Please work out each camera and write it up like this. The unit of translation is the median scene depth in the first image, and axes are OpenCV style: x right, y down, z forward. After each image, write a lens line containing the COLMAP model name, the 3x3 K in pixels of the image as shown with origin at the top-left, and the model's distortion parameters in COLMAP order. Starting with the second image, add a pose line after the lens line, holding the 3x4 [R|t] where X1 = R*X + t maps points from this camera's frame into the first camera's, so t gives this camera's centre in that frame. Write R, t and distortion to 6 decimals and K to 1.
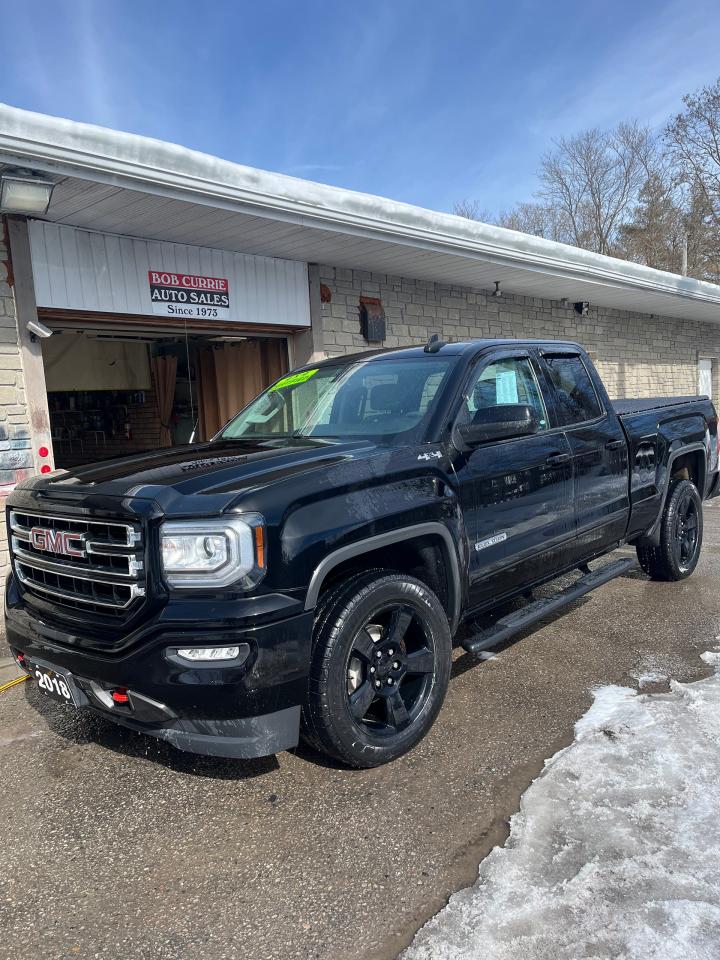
lens RADIAL K [[724.1, 0, 354.5], [0, 724.1, 482.6], [0, 0, 1]] dist [0.057447, -0.042794]
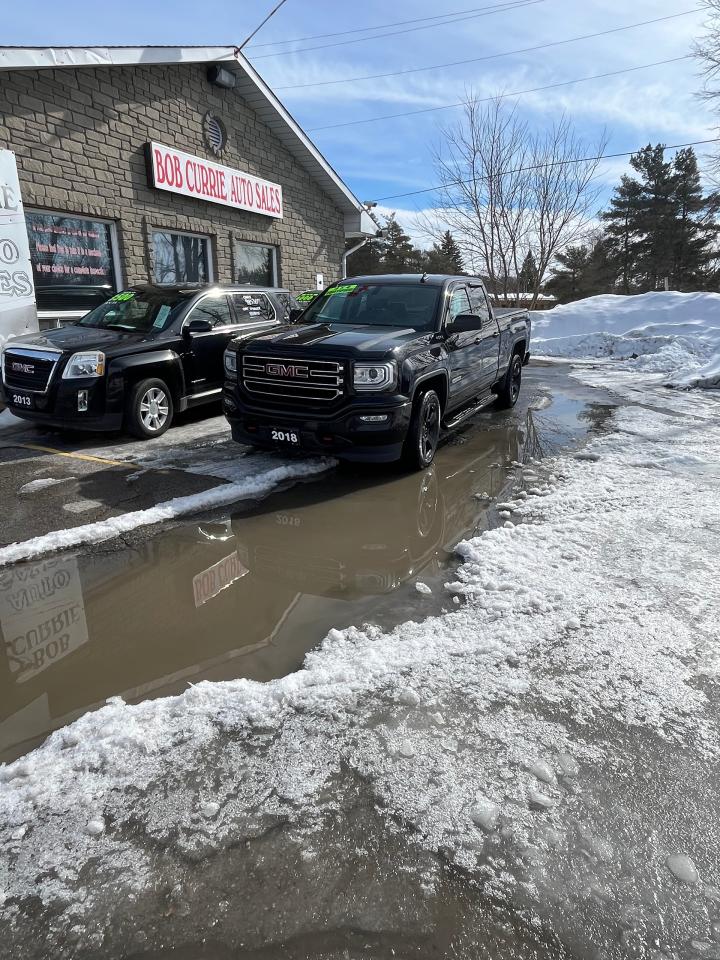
lens RADIAL K [[570.4, 0, 388.4], [0, 570.4, 445.3], [0, 0, 1]] dist [0.004245, -0.000547]
pose [[0.955028, -0.006839, 0.296438, -0.685879], [-0.041225, 0.986962, 0.155582, 0.026947], [-0.293637, -0.160806, 0.942295, -0.770144]]
